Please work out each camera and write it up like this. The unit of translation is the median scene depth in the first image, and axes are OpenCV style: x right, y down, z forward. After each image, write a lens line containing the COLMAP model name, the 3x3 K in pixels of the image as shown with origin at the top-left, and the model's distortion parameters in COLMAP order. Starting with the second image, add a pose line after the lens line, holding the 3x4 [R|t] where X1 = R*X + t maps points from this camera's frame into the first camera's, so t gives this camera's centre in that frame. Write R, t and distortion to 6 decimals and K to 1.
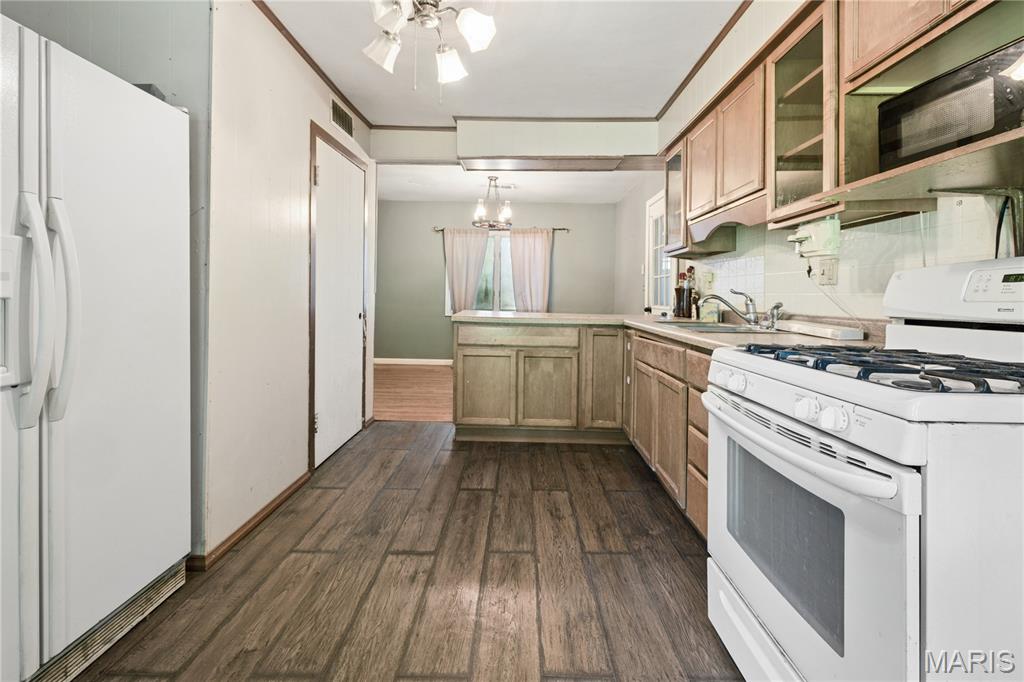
lens RADIAL K [[458.2, 0, 514.3], [0, 458.2, 299.7], [0, 0, 1]] dist [0.001046, 0.000086]
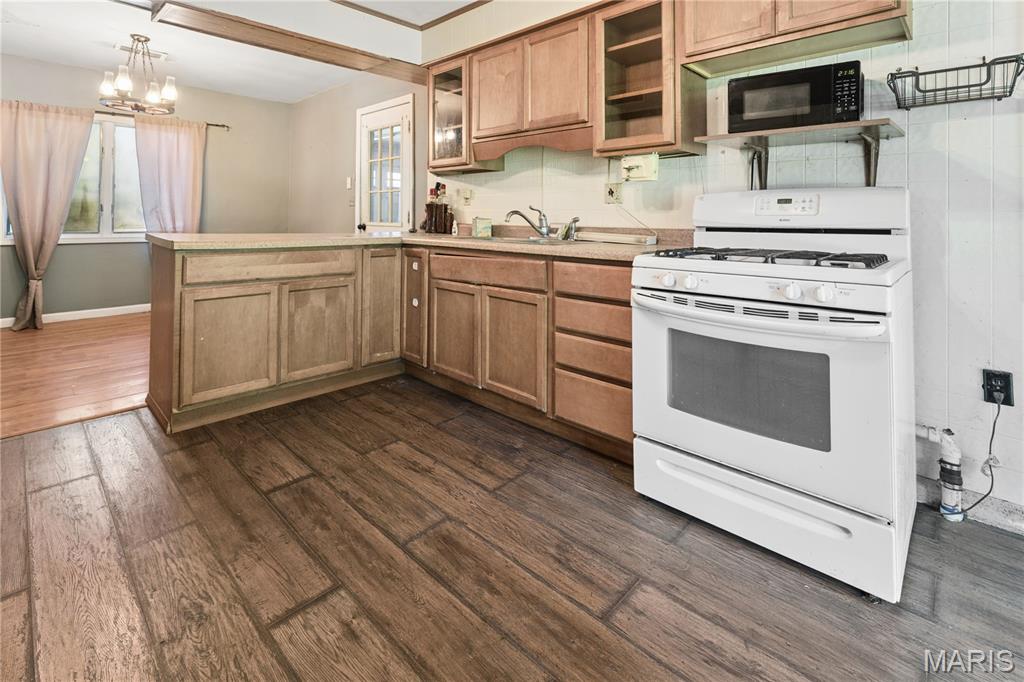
lens RADIAL K [[476.2, 0, 511.0], [0, 476.2, 213.4], [0, 0, 1]] dist [0.000187, 0.000238]
pose [[0.677812, 0.000487, 0.735235, -0.345969], [0.004522, 0.999978, -0.004831, 0.000637], [-0.735221, 0.006599, 0.677795, 0.214955]]
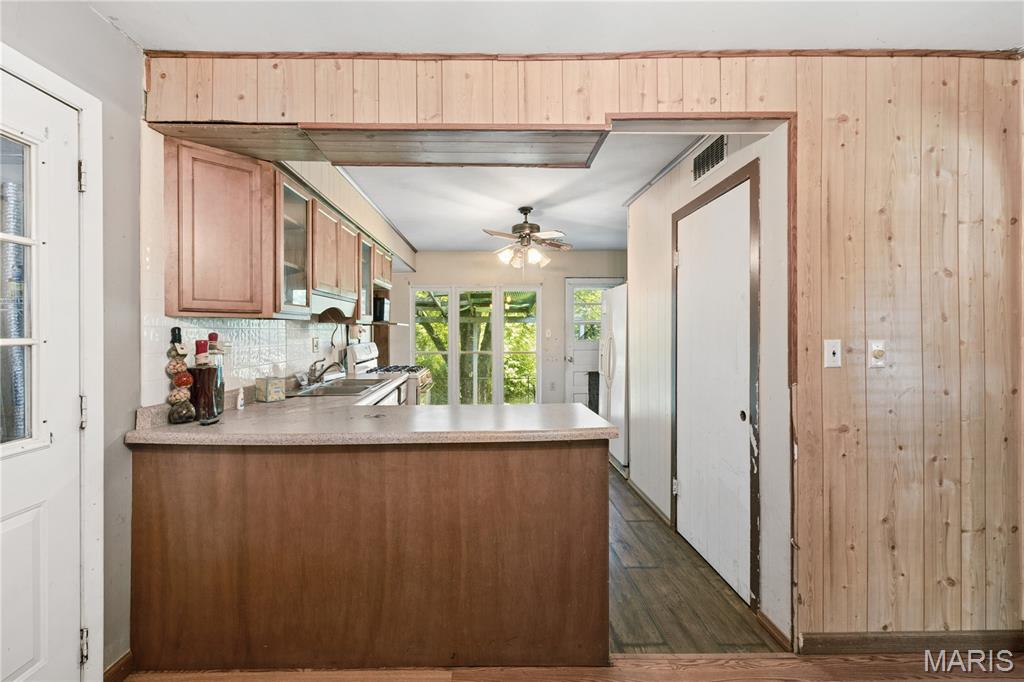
lens RADIAL K [[441.9, 0, 507.1], [0, 441.9, 330.9], [0, 0, 1]] dist [-0.002488, -0.000098]
pose [[-0.998740, -0.008859, -0.049402, 0.017895], [-0.009138, 0.999944, 0.005423, -0.097286], [0.049351, 0.005868, -0.998764, 1.930291]]
